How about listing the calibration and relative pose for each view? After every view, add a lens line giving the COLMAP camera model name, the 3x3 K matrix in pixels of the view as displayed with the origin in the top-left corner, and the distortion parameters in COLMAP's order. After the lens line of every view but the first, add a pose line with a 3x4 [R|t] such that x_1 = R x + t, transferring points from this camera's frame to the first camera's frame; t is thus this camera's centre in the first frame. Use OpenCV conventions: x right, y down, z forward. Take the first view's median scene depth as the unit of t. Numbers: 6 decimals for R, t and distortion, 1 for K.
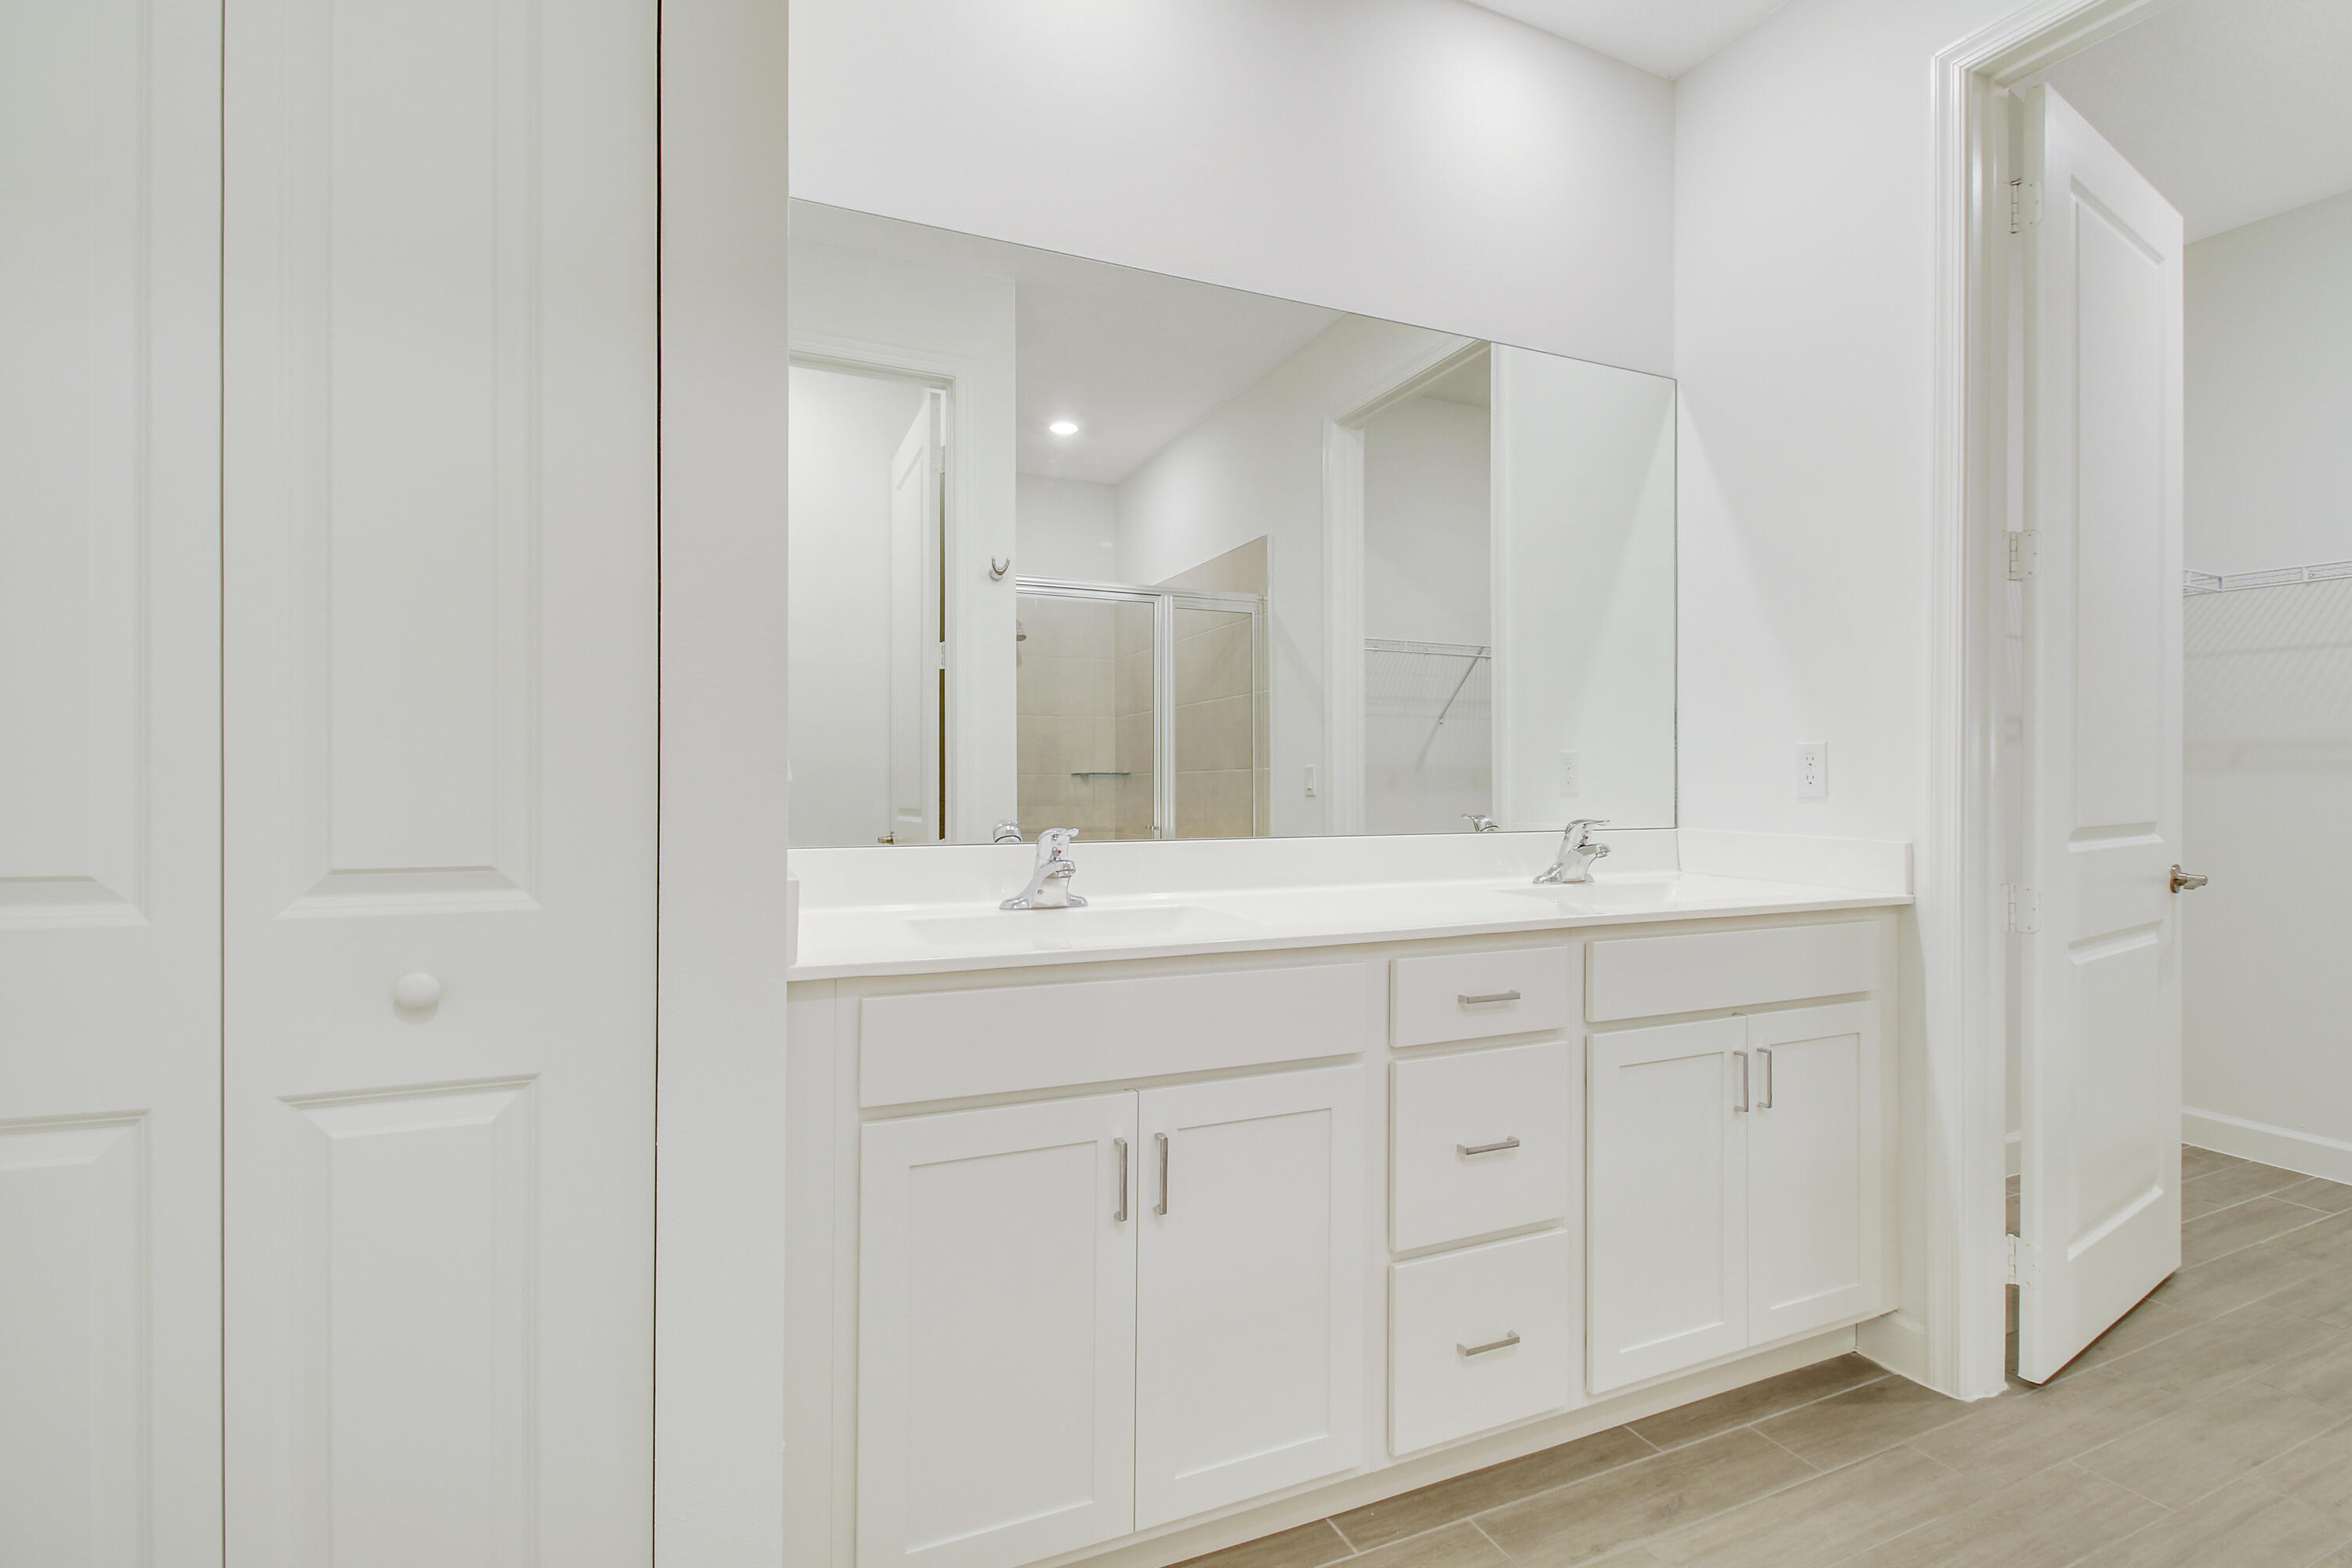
lens RADIAL K [[1028.9, 0, 1130.6], [0, 1028.9, 780.5], [0, 0, 1]] dist [-0.000512, 0.000000]
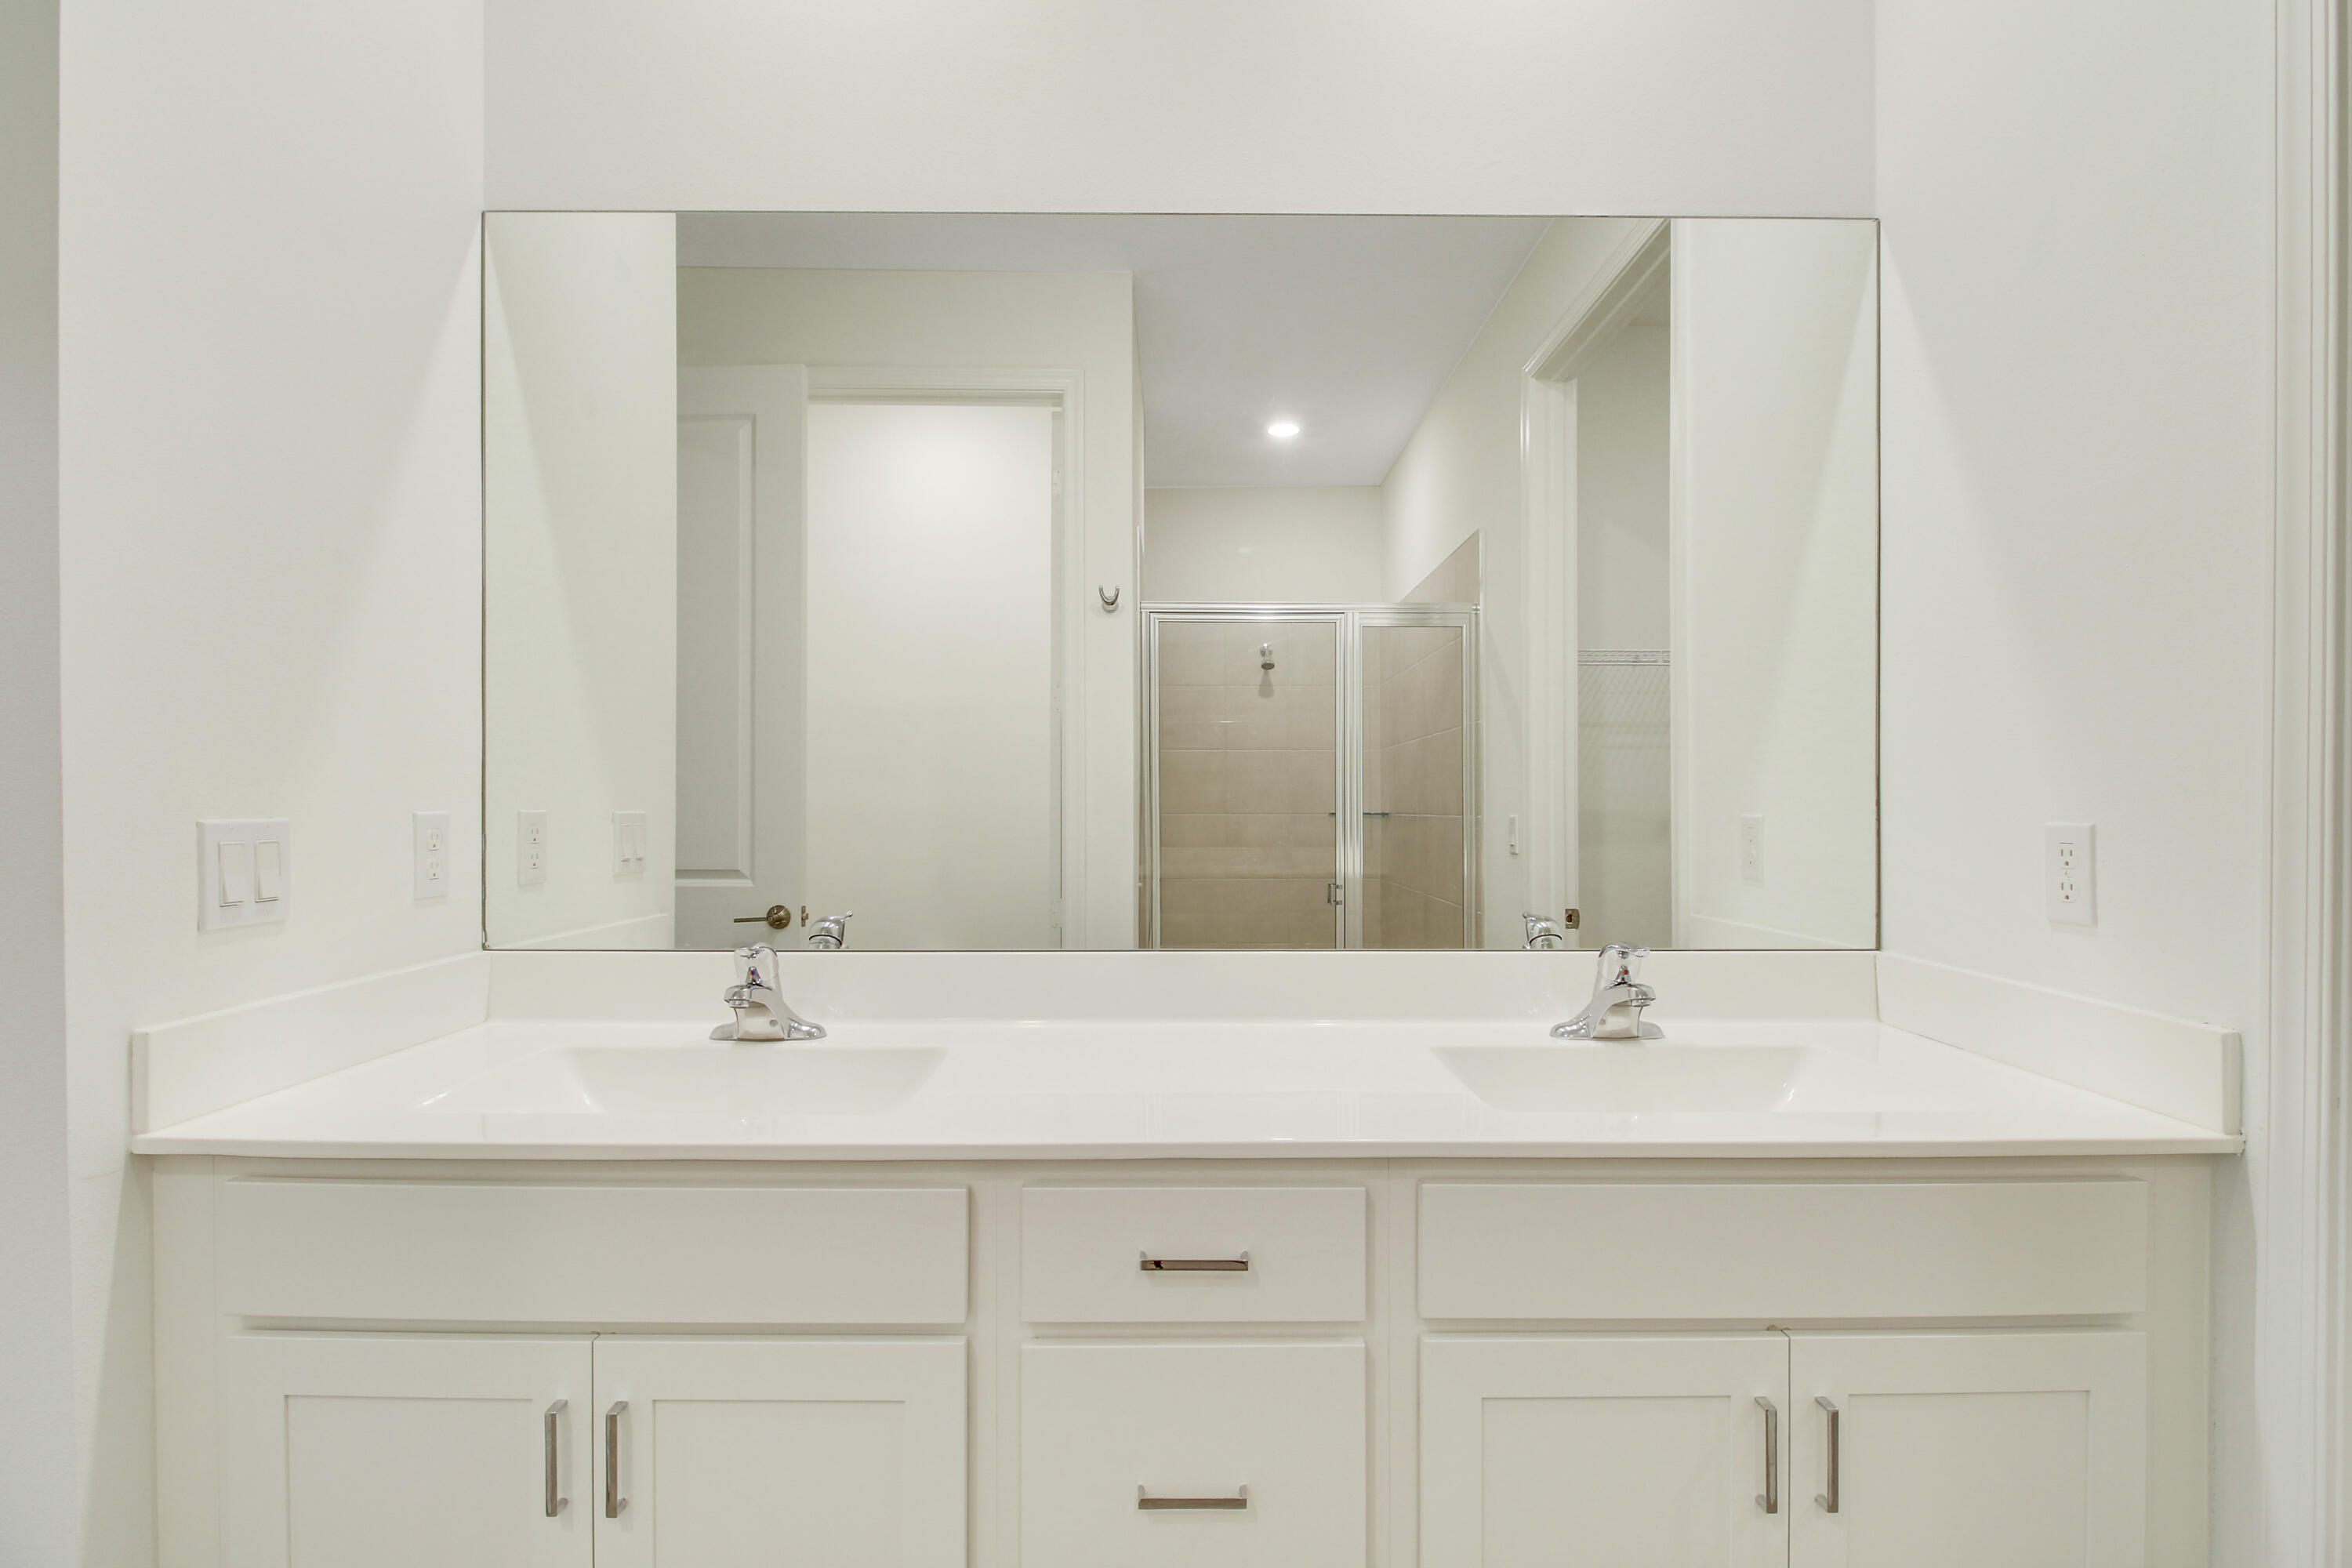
lens RADIAL K [[1026.9, 0, 1180.3], [0, 1026.9, 807.7], [0, 0, 1]] dist [0.000117, -0.007476]
pose [[0.928406, 0.002404, -0.371559, 0.374624], [0.000273, 0.999974, 0.007154, -0.044327], [0.371566, -0.006743, 0.928382, 0.277109]]
